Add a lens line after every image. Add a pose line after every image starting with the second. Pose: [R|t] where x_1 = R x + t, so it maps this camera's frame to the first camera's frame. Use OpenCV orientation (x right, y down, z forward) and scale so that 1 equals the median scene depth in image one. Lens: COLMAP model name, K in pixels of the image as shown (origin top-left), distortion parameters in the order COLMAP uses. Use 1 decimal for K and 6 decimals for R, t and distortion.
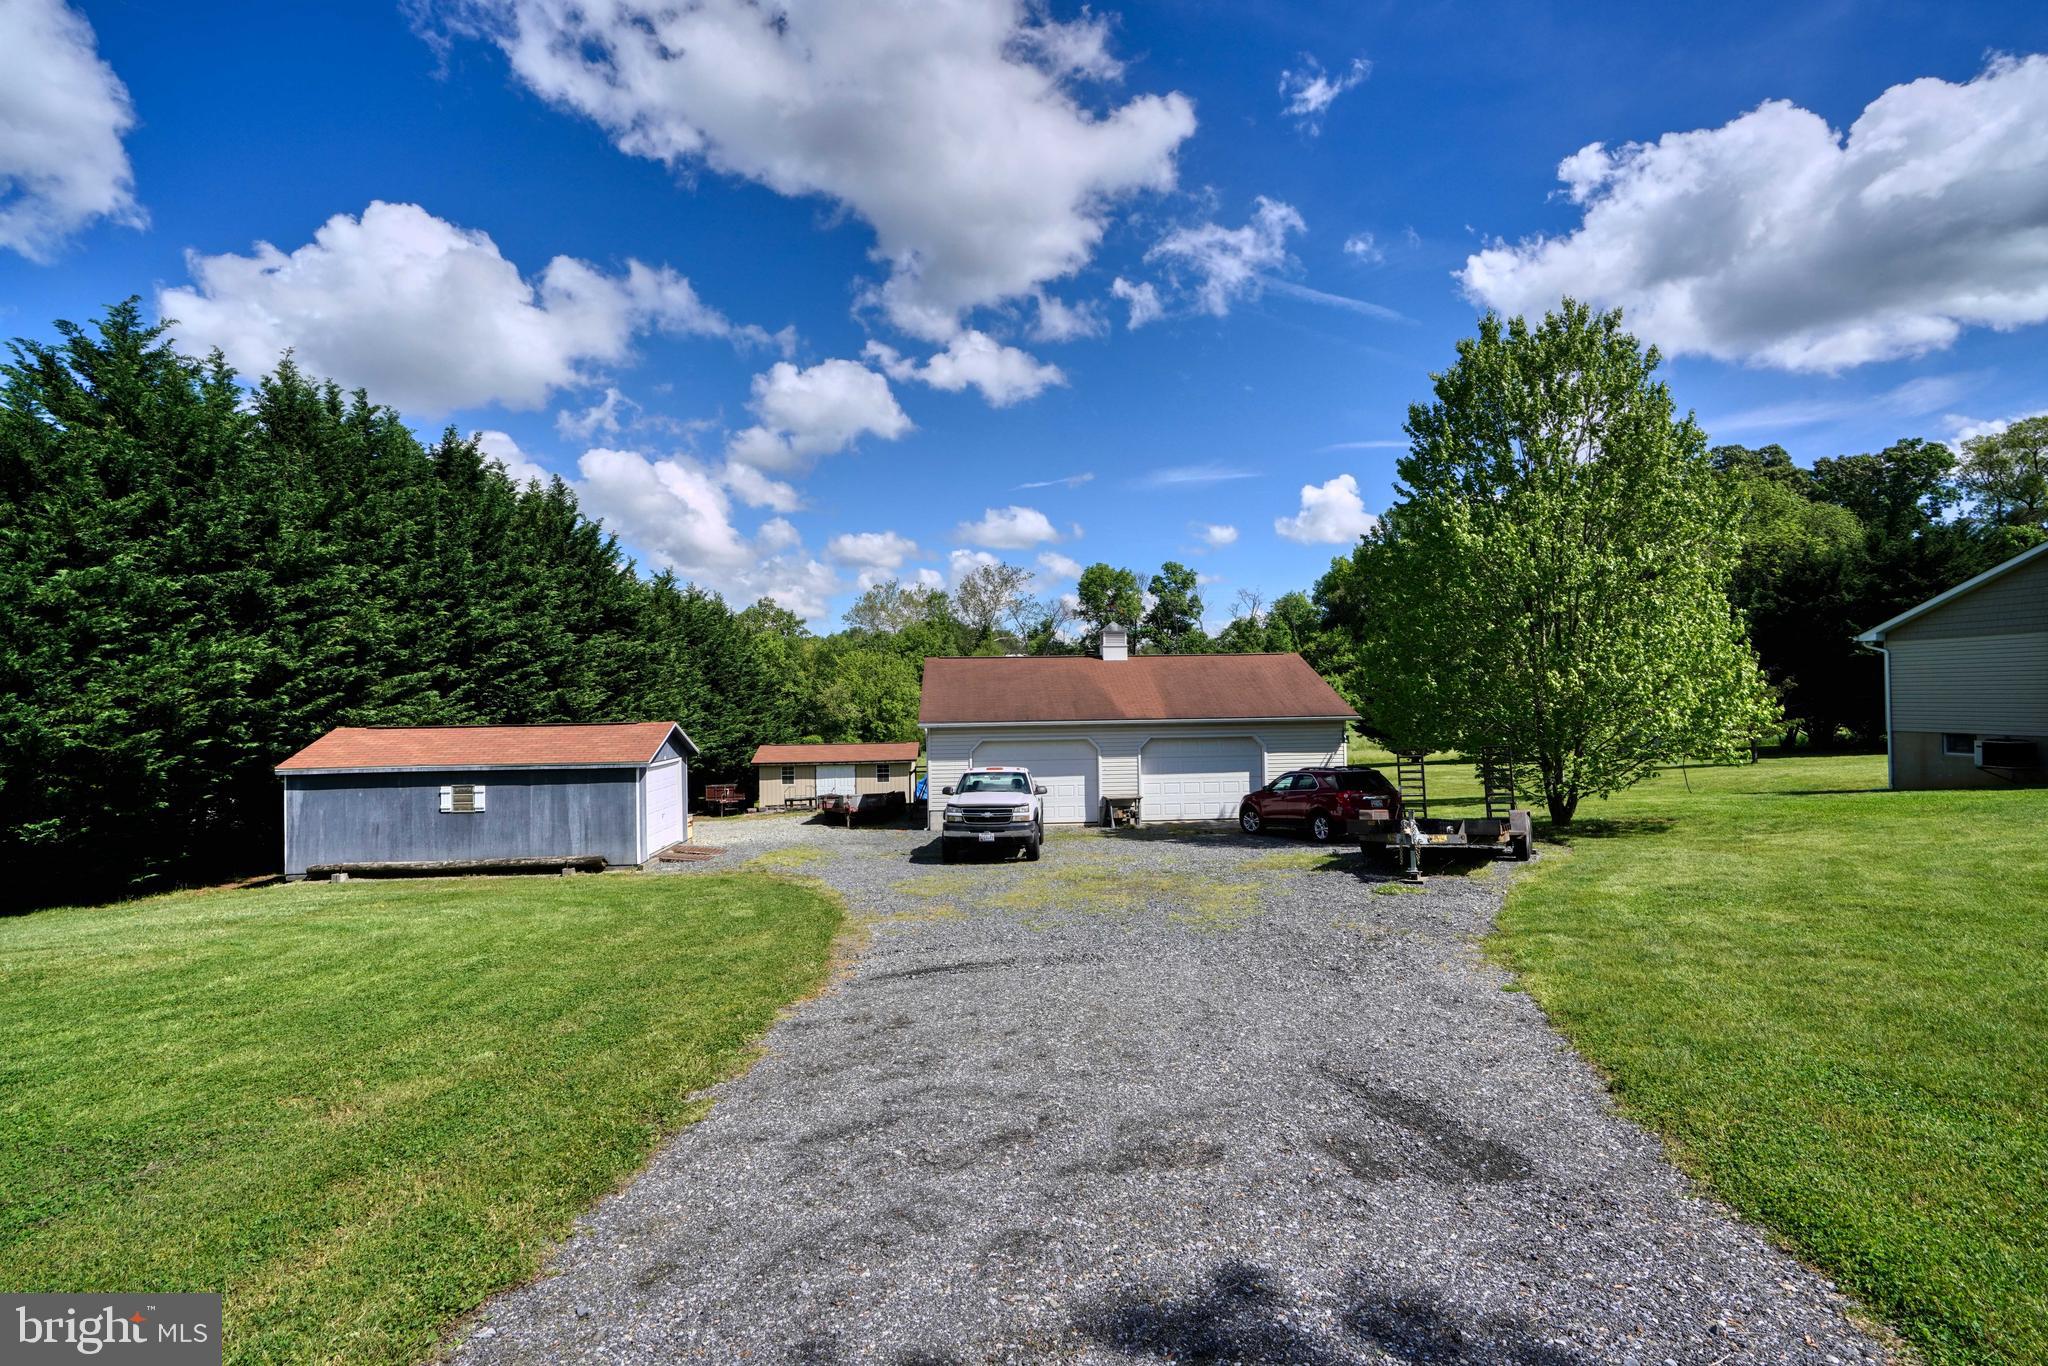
lens RADIAL K [[917.1, 0, 1018.9], [0, 917.1, 678.3], [0, 0, 1]] dist [-0.014817, 0.003463]
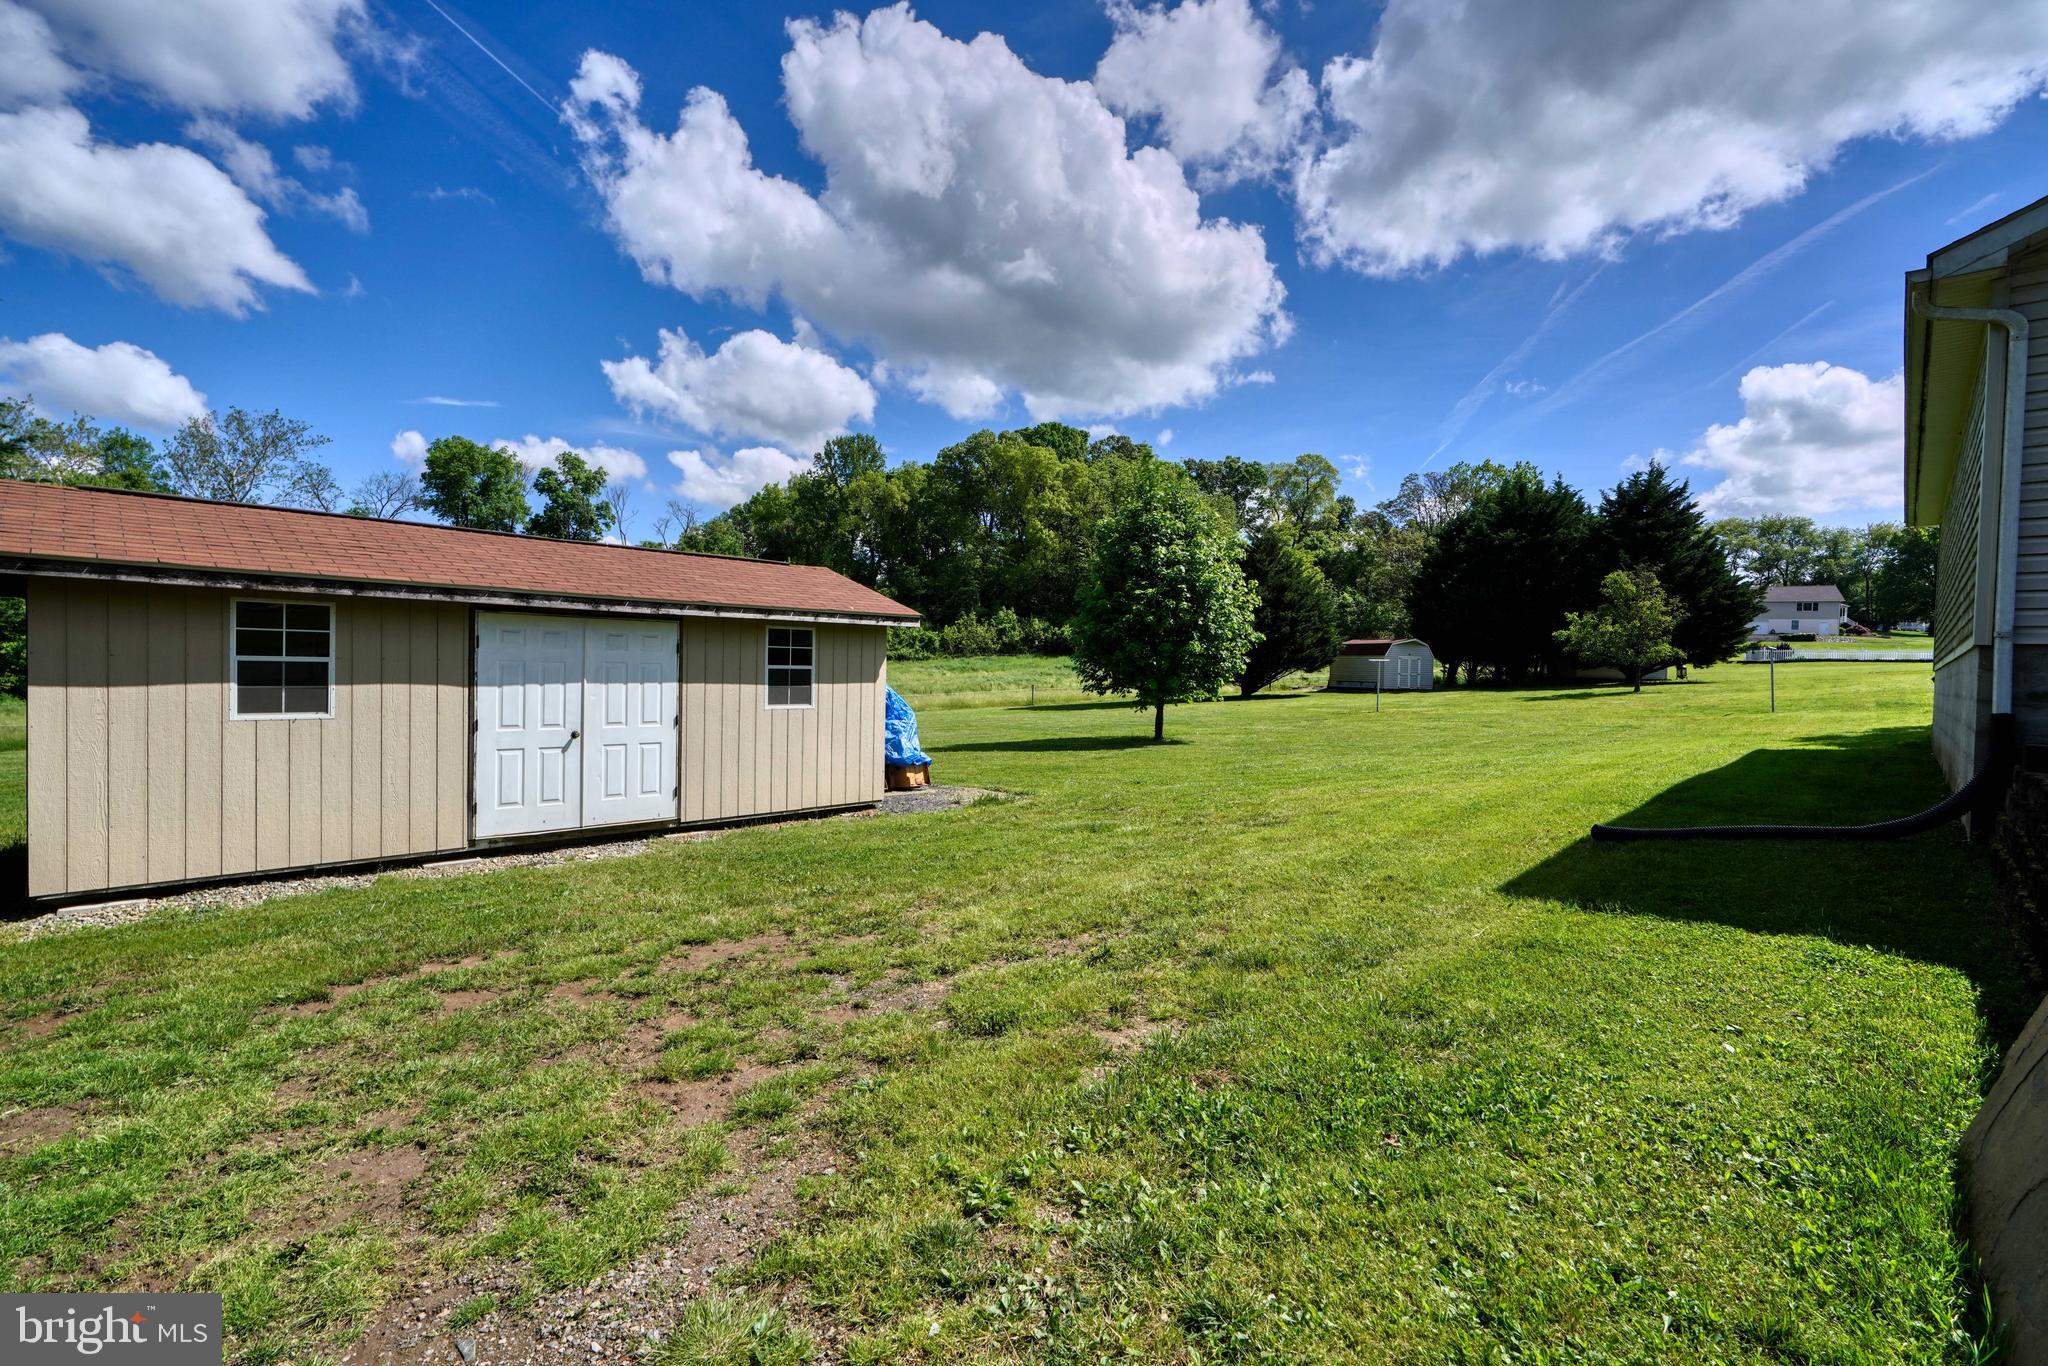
lens RADIAL K [[918.5, 0, 1011.7], [0, 918.5, 683.5], [0, 0, 1]] dist [-0.010591, 0.002355]
pose [[0.737341, 0.020284, 0.675217, -0.068163], [-0.048675, 0.998546, 0.023157, 0.025471], [-0.673765, -0.049941, 0.737256, 0.200618]]
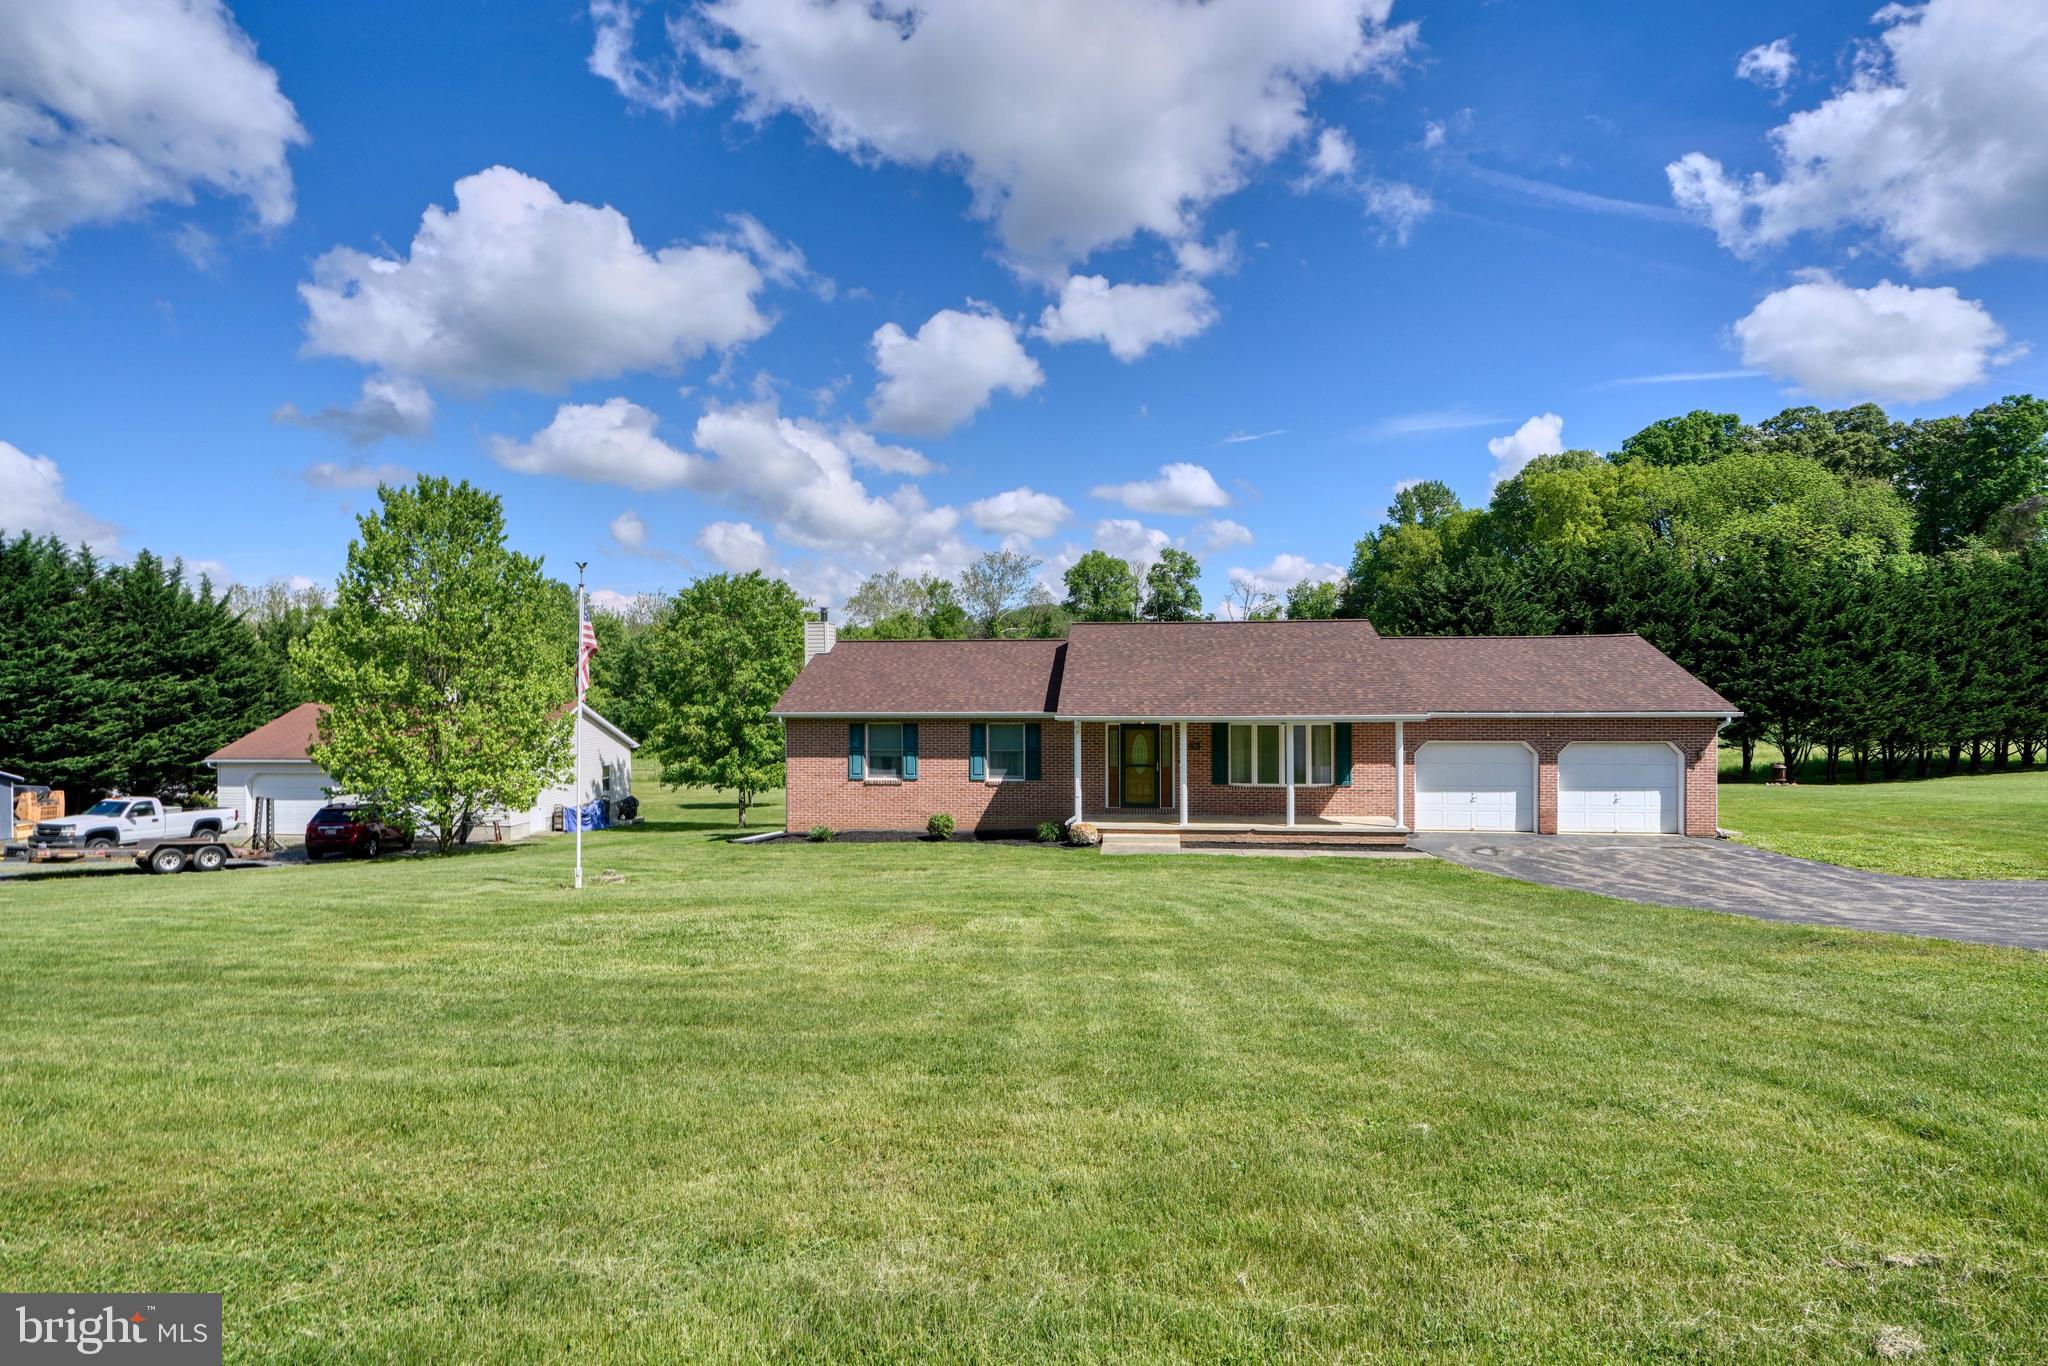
lens RADIAL K [[1015.9, 0, 1028.0], [0, 1015.9, 693.7], [0, 0, 1]] dist [-0.010545, 0.004977]
pose [[0.986285, 0.011638, -0.164643, 0.198642], [-0.005899, 0.999359, 0.035300, -0.016151], [0.164948, -0.033844, 0.985721, -0.043010]]
